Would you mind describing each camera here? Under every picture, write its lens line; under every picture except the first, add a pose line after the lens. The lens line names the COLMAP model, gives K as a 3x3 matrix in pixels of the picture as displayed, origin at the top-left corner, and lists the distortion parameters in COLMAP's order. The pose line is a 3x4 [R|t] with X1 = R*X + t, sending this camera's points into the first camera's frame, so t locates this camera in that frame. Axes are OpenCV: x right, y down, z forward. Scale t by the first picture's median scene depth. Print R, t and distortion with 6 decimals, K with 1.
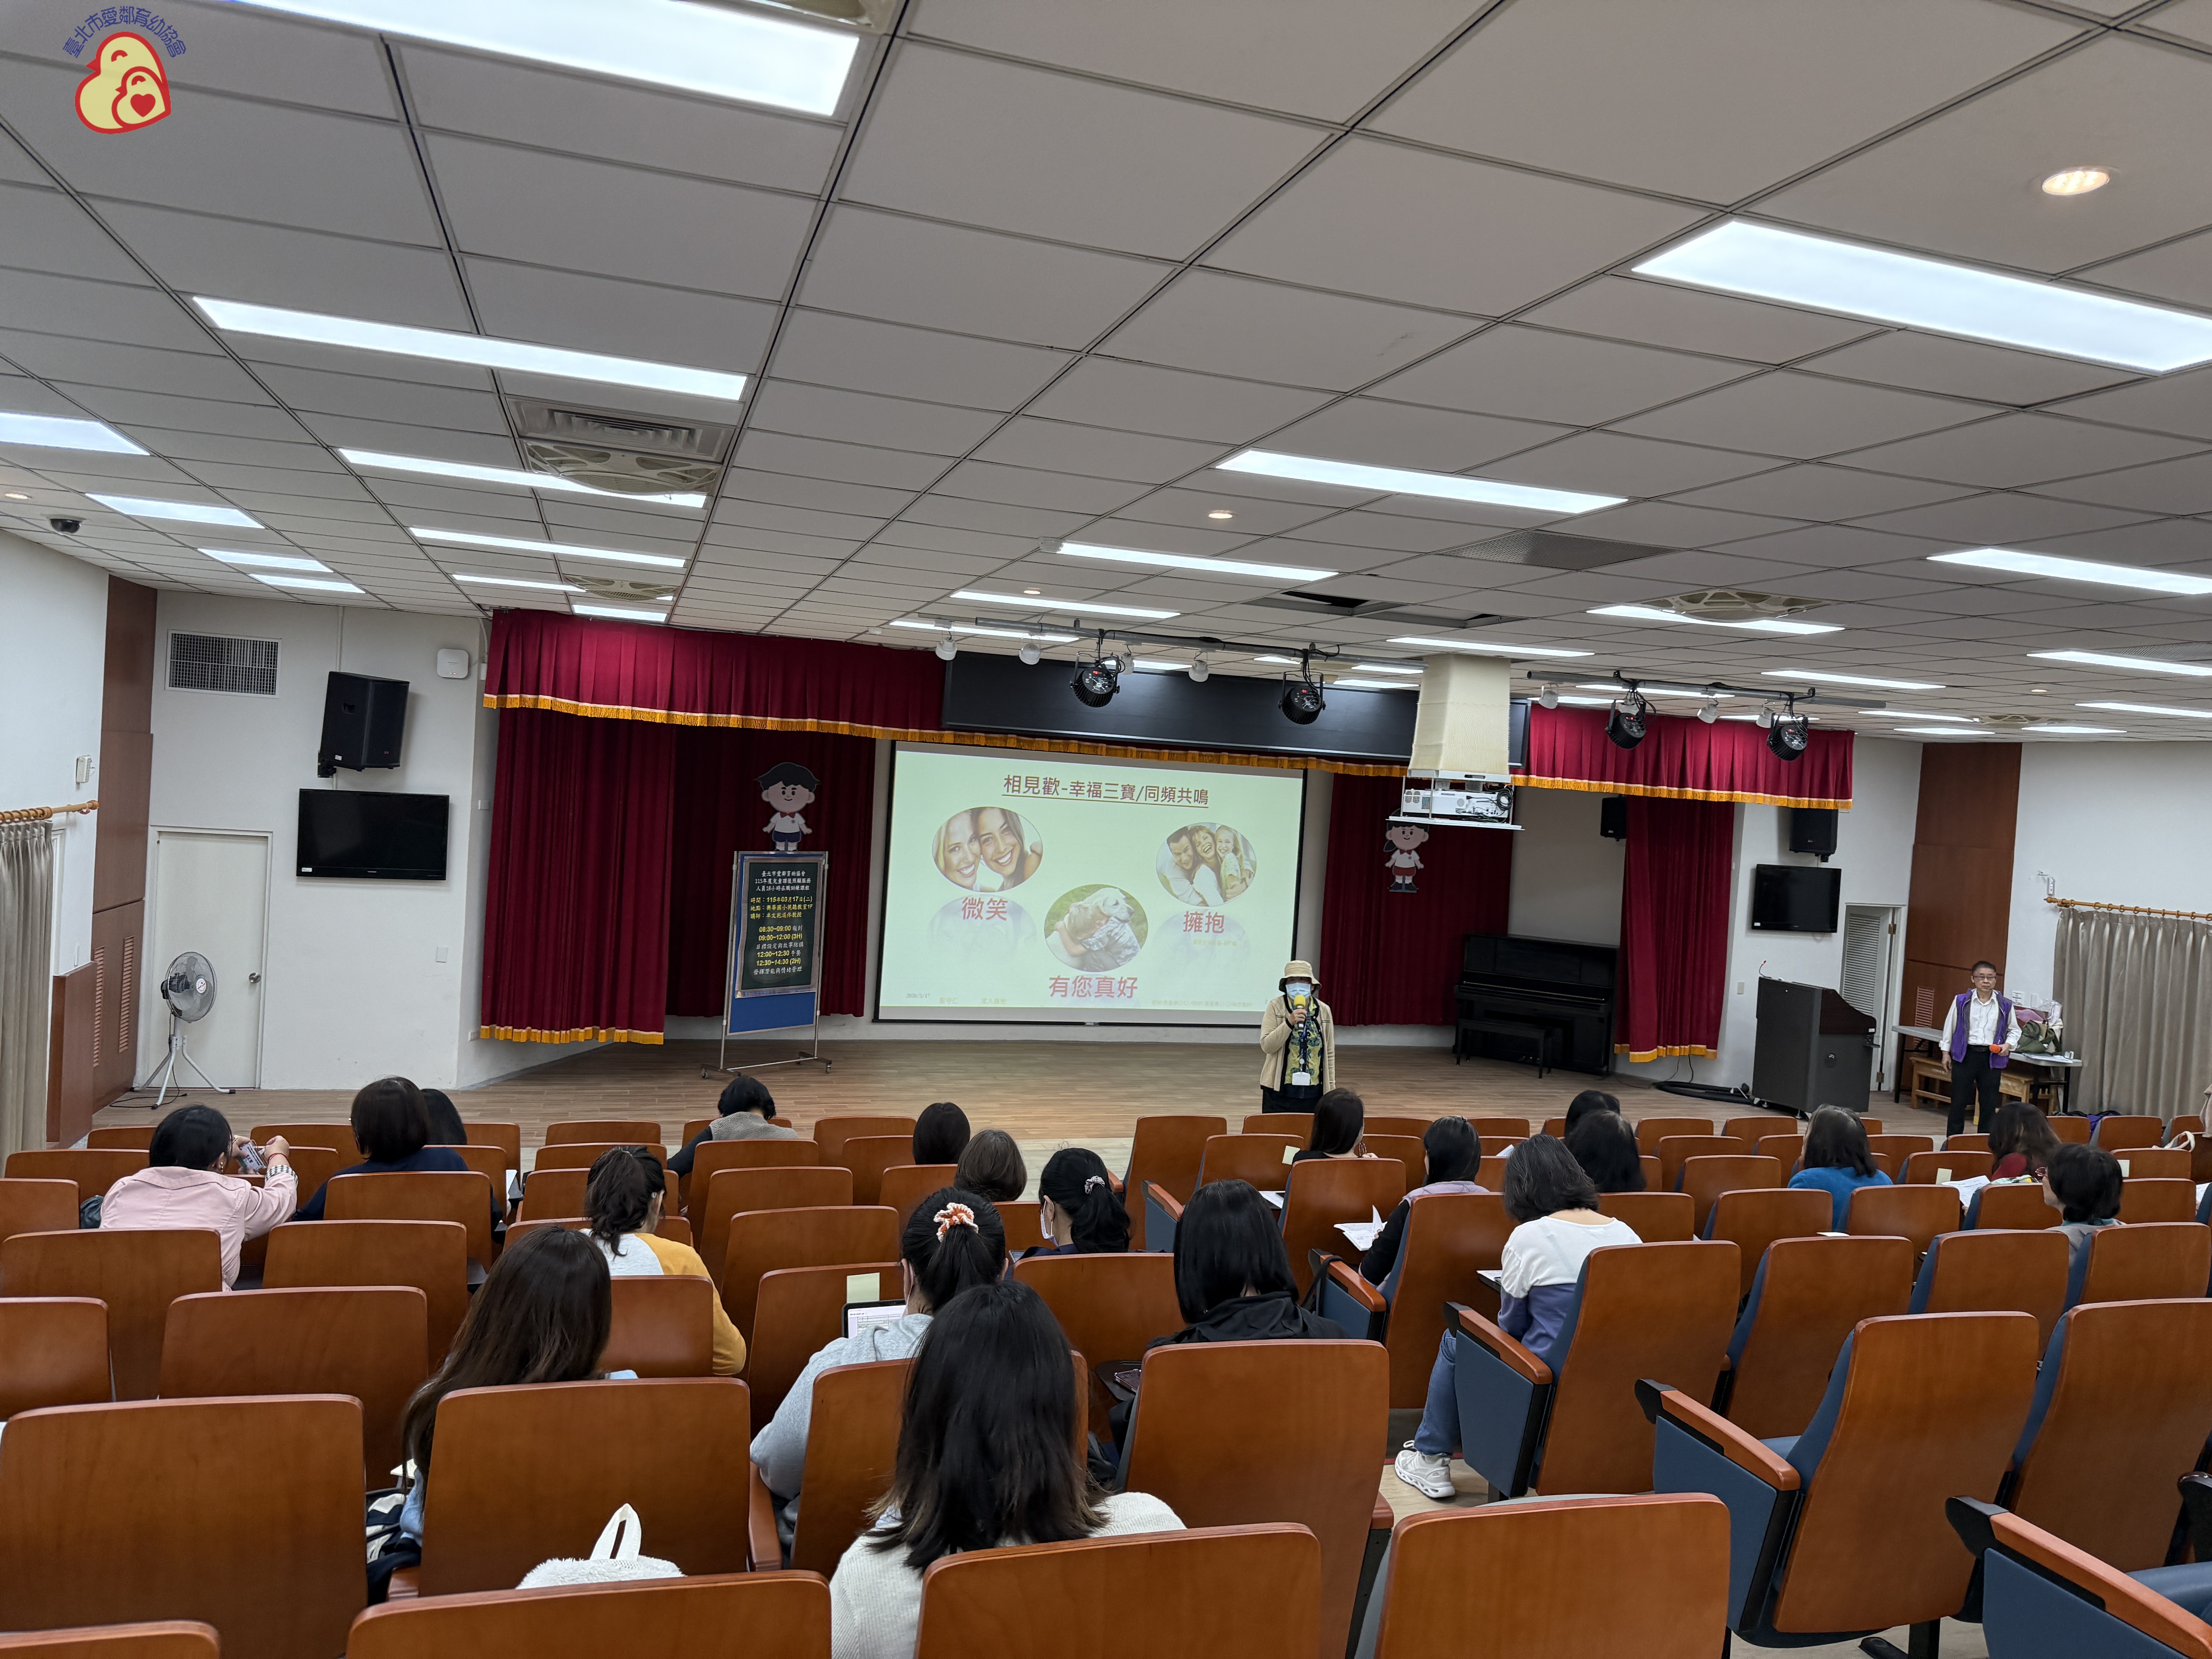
lens RADIAL K [[1557.6, 0, 1109.7], [0, 1557.6, 802.2], [0, 0, 1]] dist [0.080595, -0.089818]
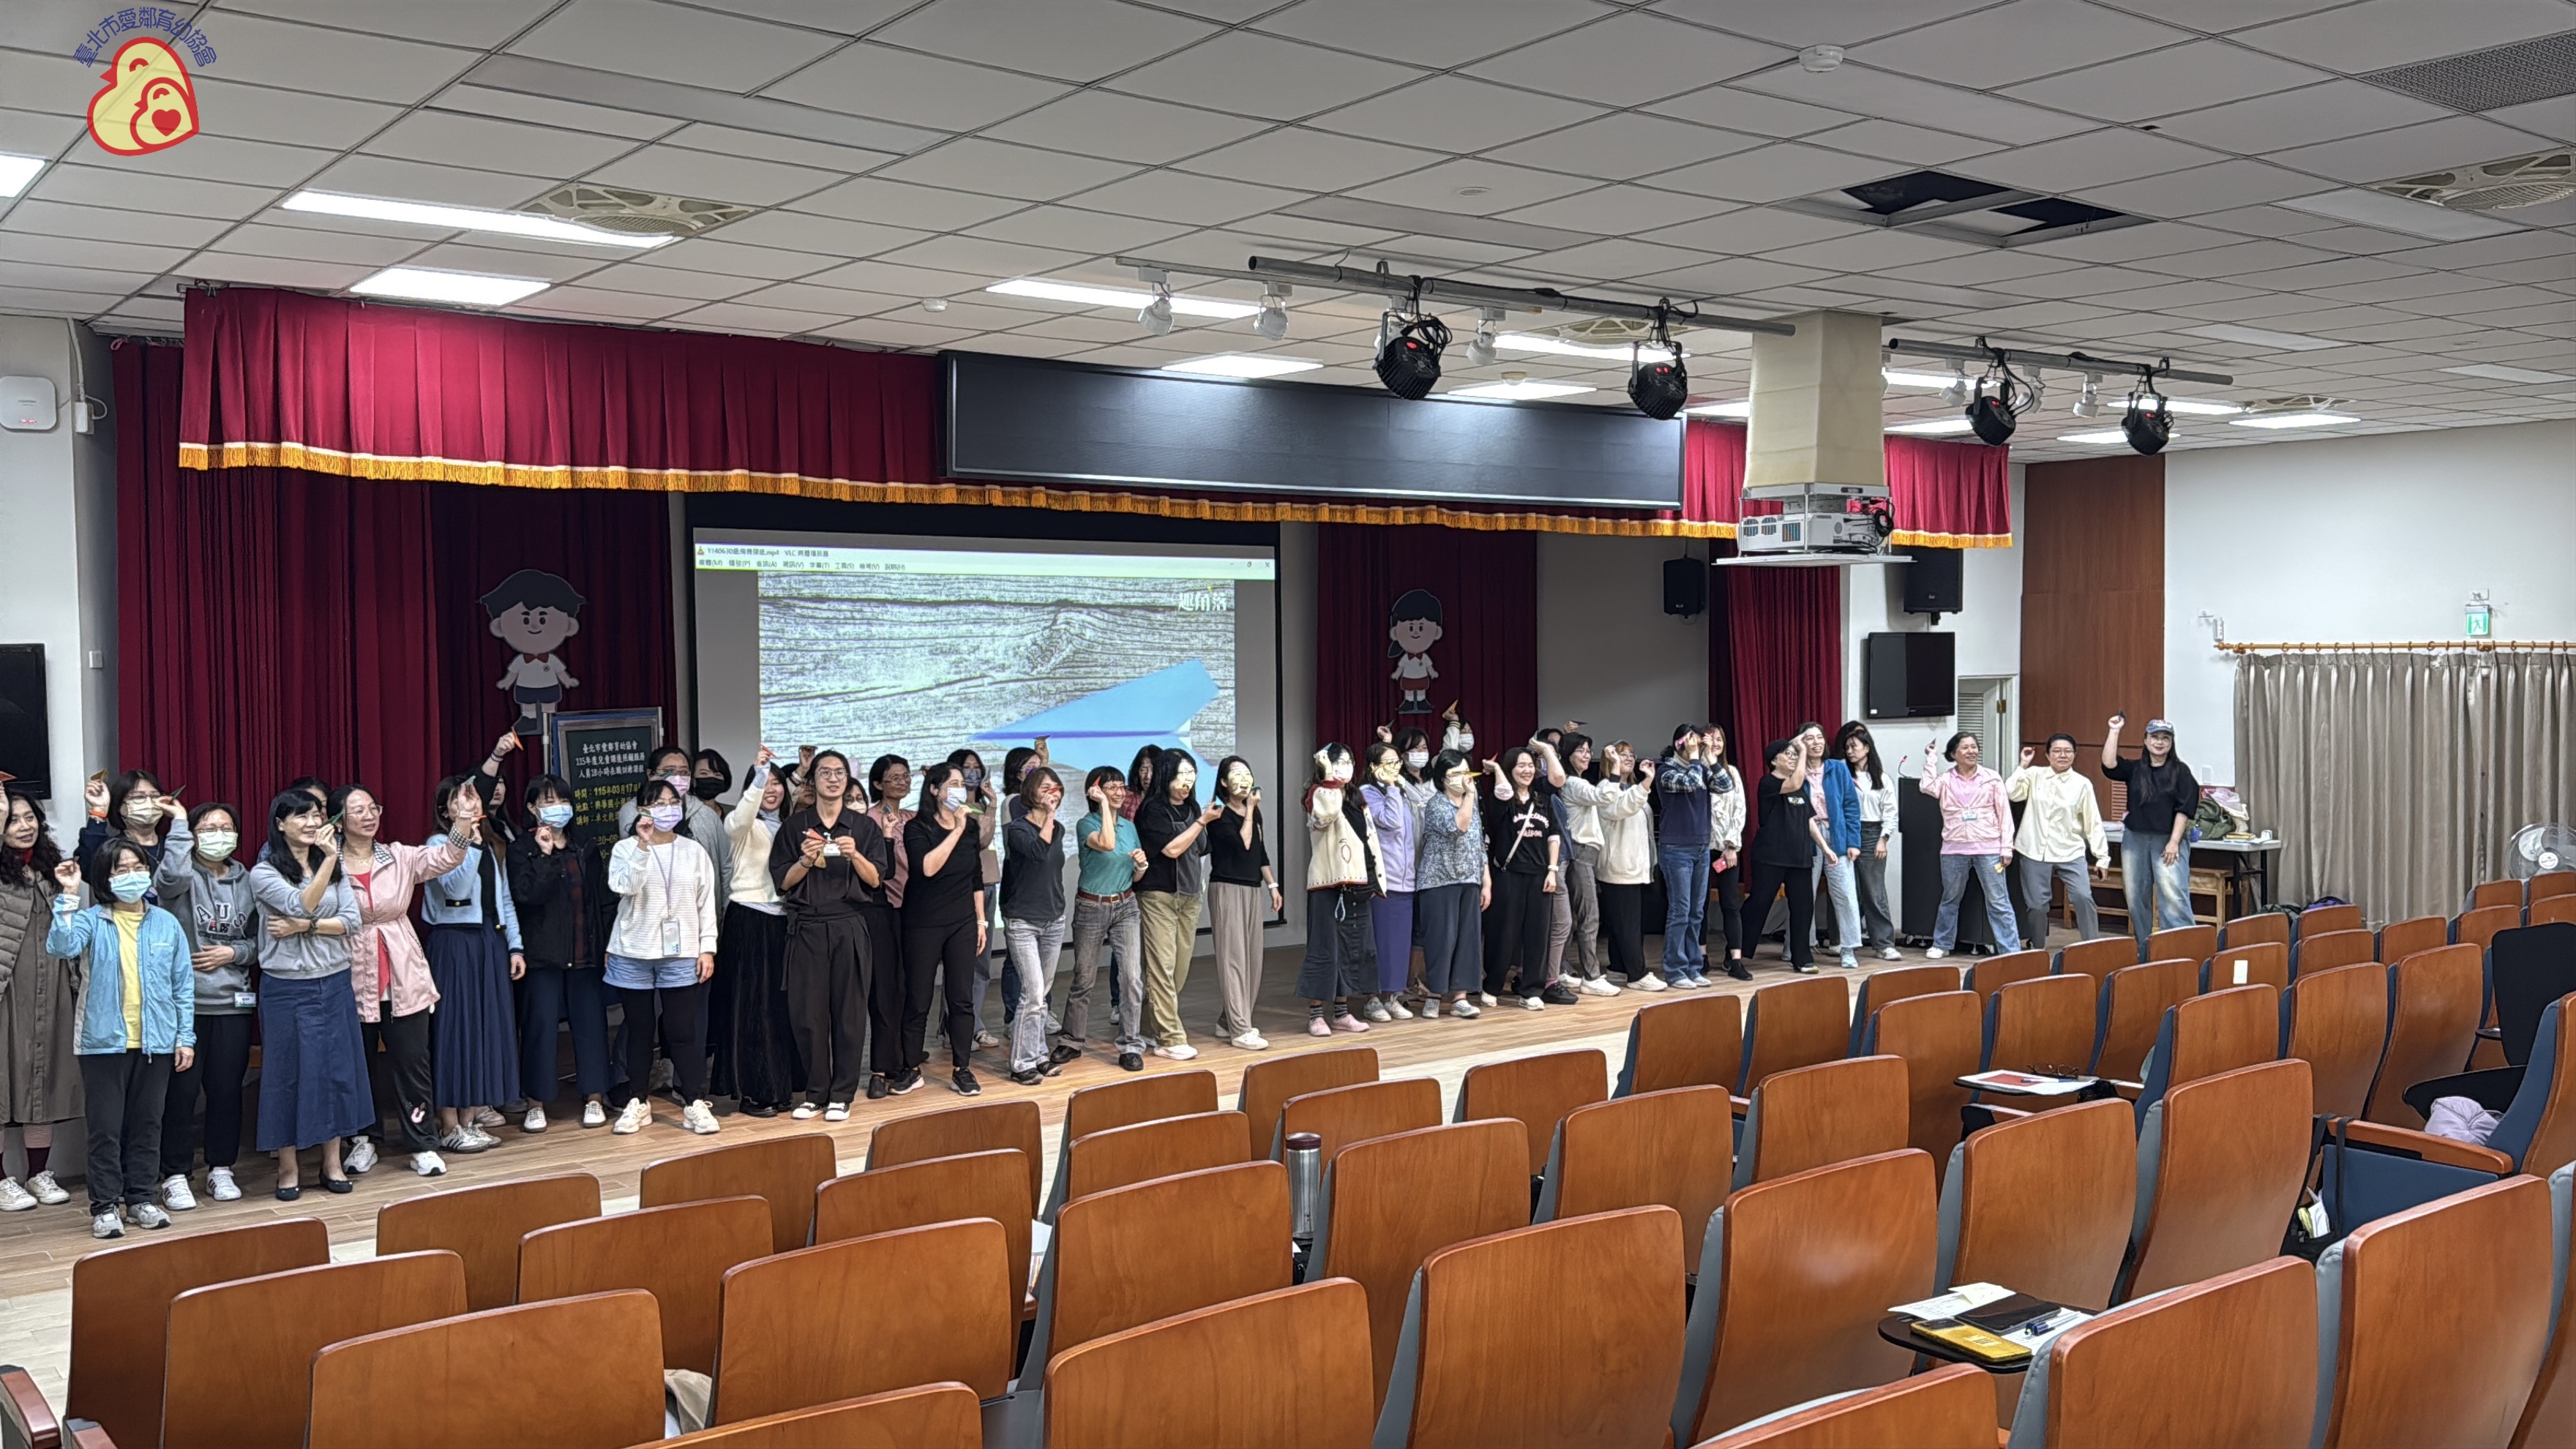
lens RADIAL K [[2231.5, 0, 1302.4], [0, 2231.5, 731.4], [0, 0, 1]] dist [0.061126, -0.100996]
pose [[0.936590, -0.084398, 0.340113, -0.242092], [0.072600, 0.996239, 0.047289, 0.017950], [-0.342825, -0.019598, 0.939195, 0.098594]]
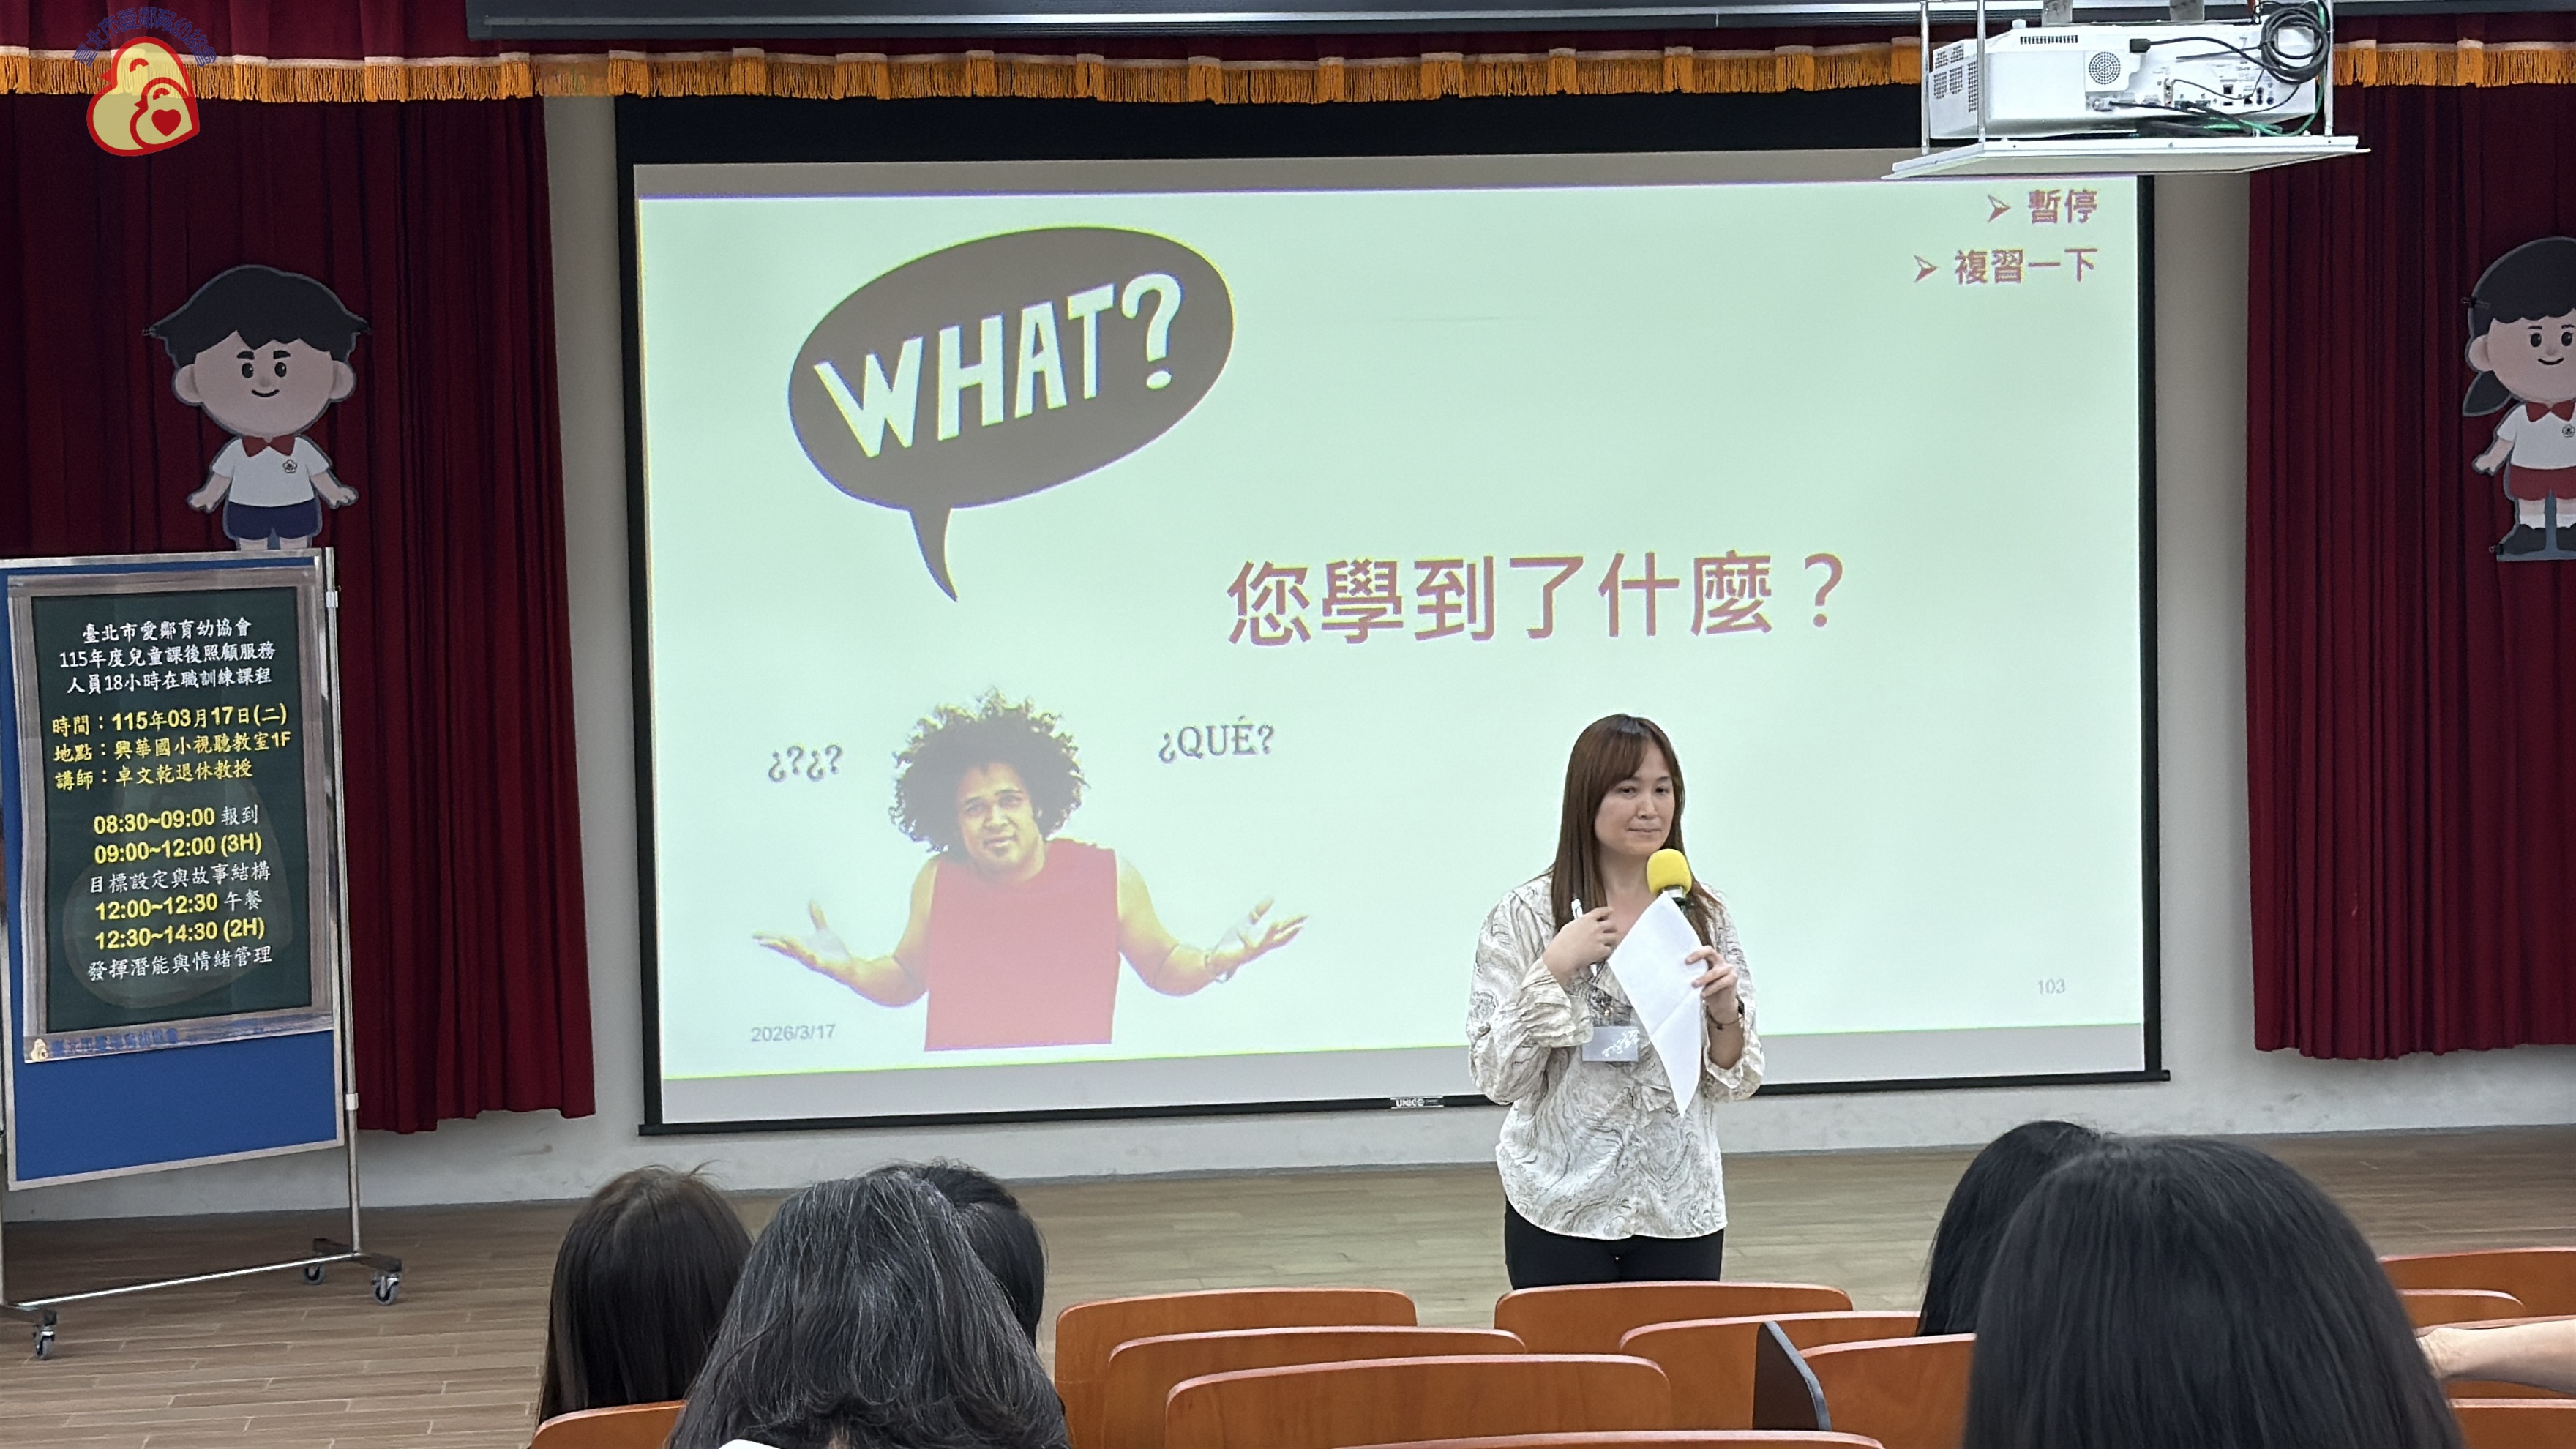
lens RADIAL K [[5000.6, 0, 1297.8], [0, 5000.6, 786.7], [0, 0, 1]] dist [0.101733, 0.000000]
pose [[0.978614, -0.071376, -0.192927, 0.170806], [0.081534, 0.995644, 0.045224, 0.048041], [0.188859, -0.059987, 0.980170, 0.117464]]
